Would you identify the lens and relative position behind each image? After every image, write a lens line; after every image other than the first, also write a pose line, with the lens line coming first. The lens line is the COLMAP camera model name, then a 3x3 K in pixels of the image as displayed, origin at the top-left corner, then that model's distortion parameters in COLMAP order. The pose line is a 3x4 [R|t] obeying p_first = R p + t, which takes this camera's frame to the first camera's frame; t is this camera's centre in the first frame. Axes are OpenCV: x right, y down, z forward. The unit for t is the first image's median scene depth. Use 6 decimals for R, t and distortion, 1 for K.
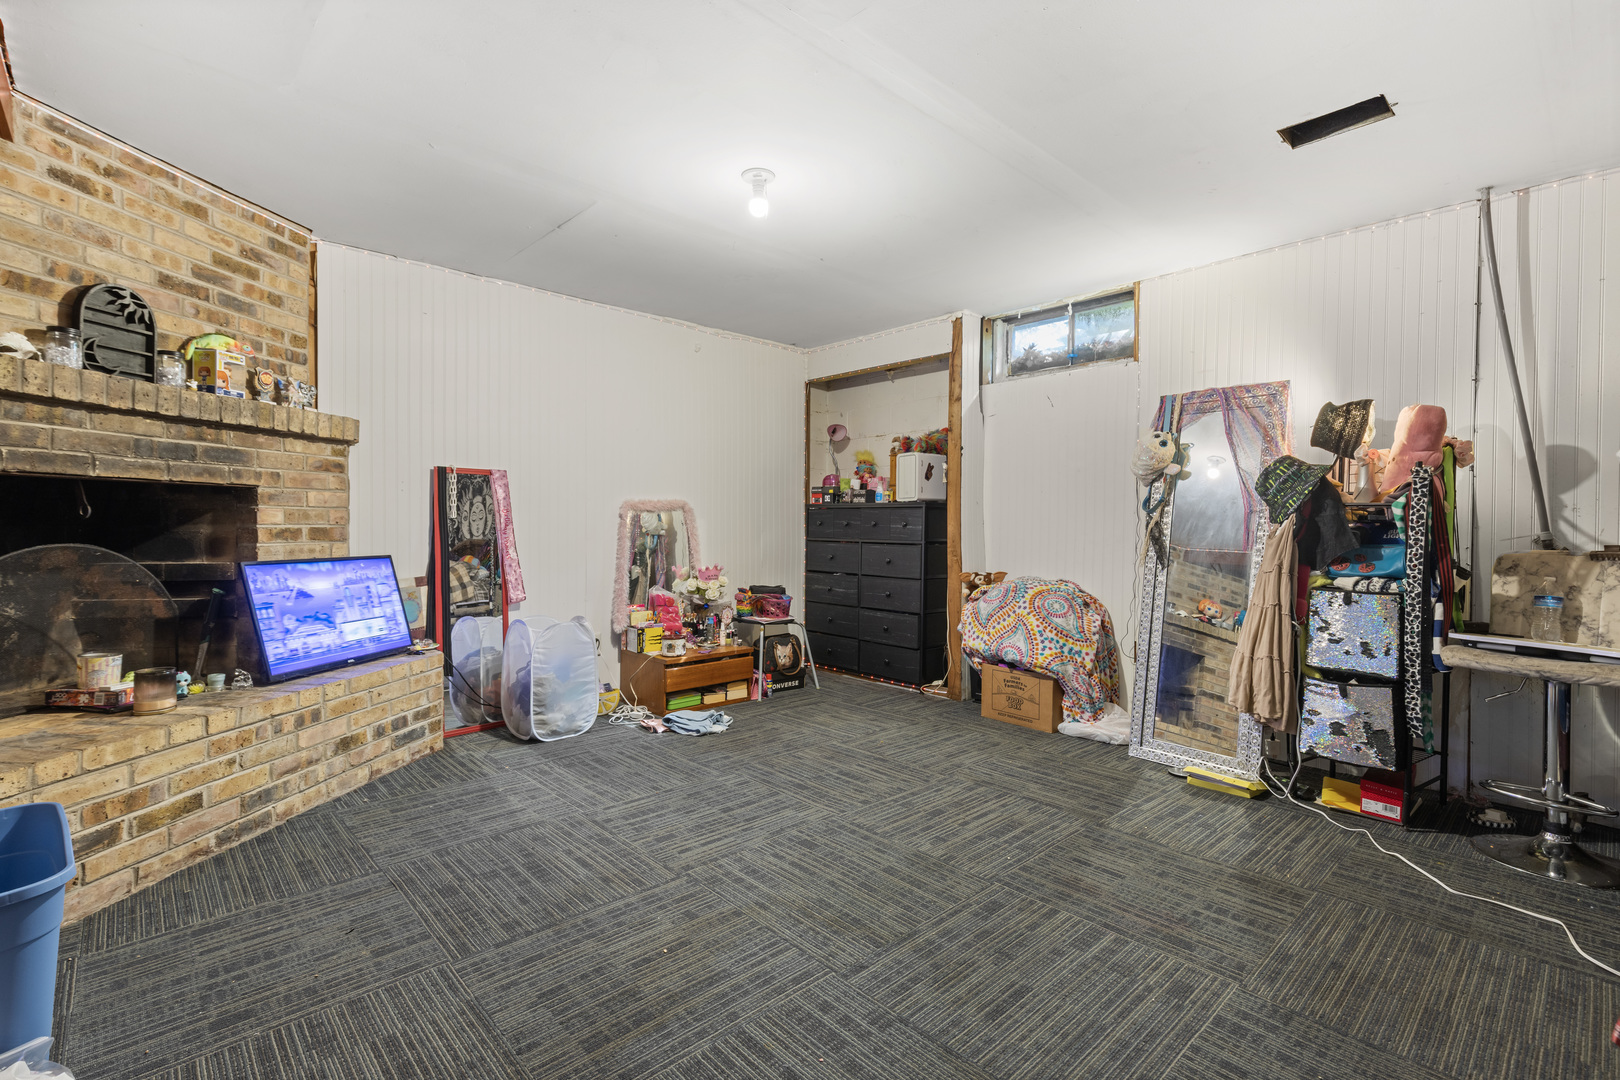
lens RADIAL K [[744.8, 0, 810.0], [0, 744.8, 540.0], [0, 0, 1]] dist [0.001755, 0.000308]
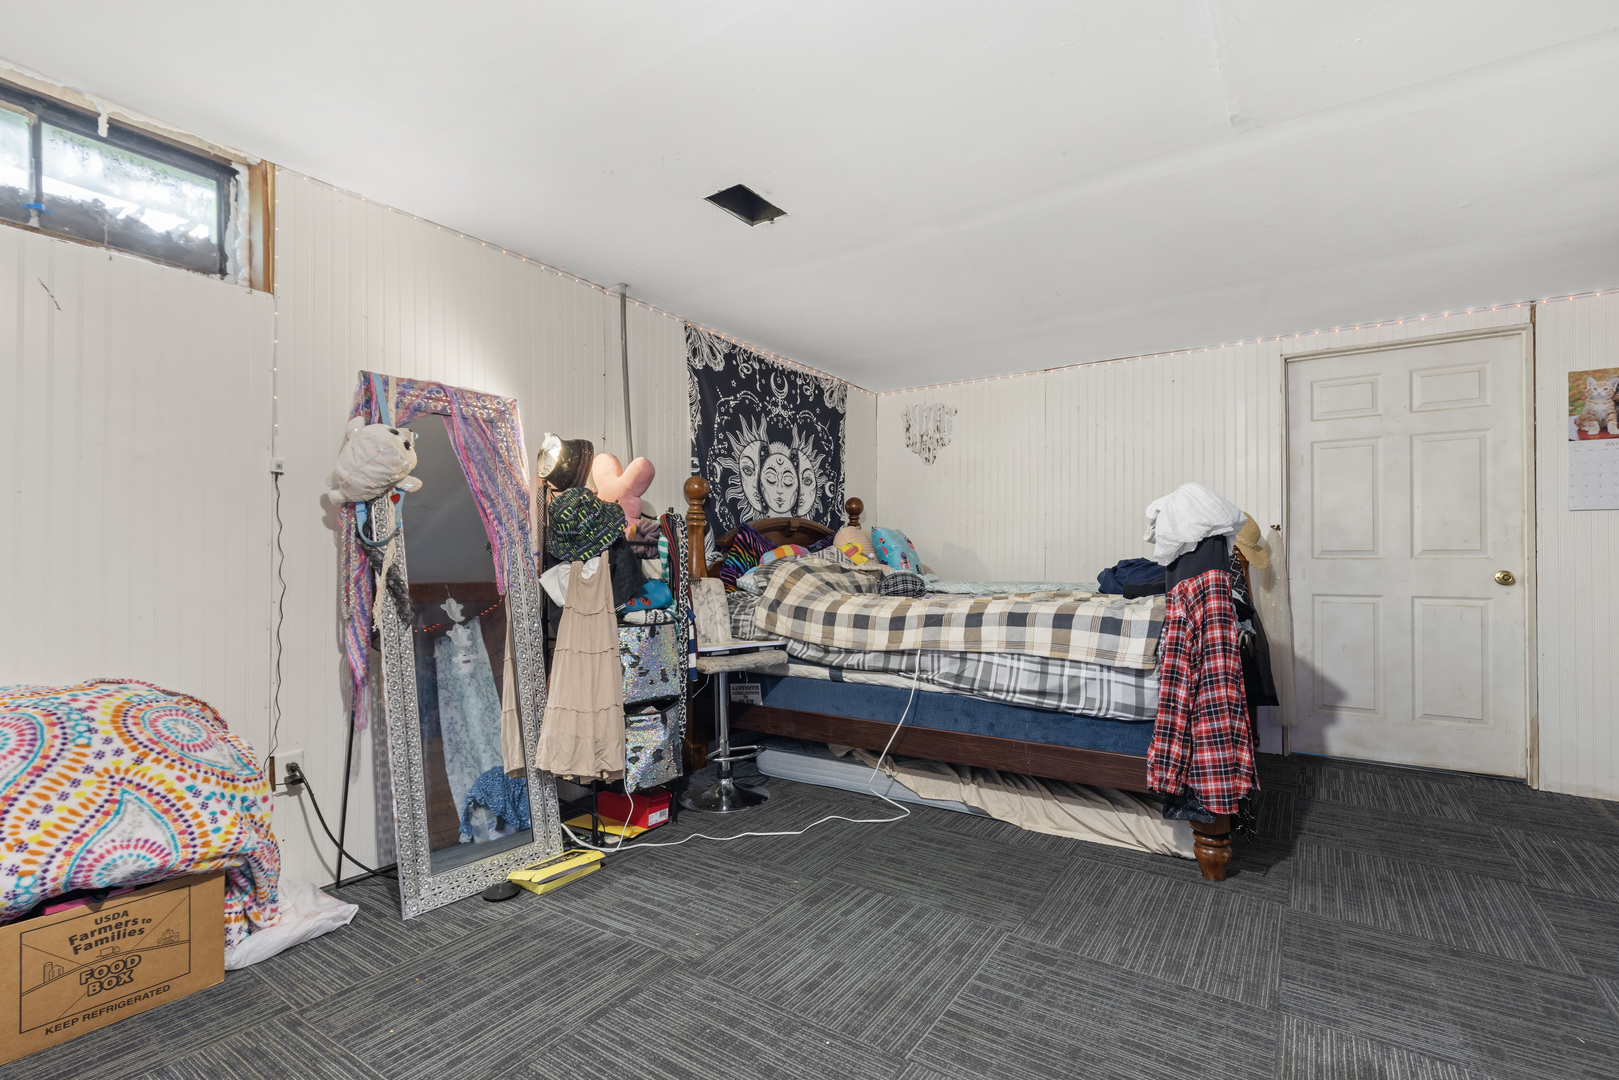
lens RADIAL K [[734.1, 0, 811.4], [0, 734.1, 560.1], [0, 0, 1]] dist [0.003453, 0.000715]
pose [[-0.228752, -0.006886, 0.973460, -0.312957], [0.020795, 0.999712, 0.011958, -0.027611], [-0.973263, 0.022979, -0.228543, 0.913182]]
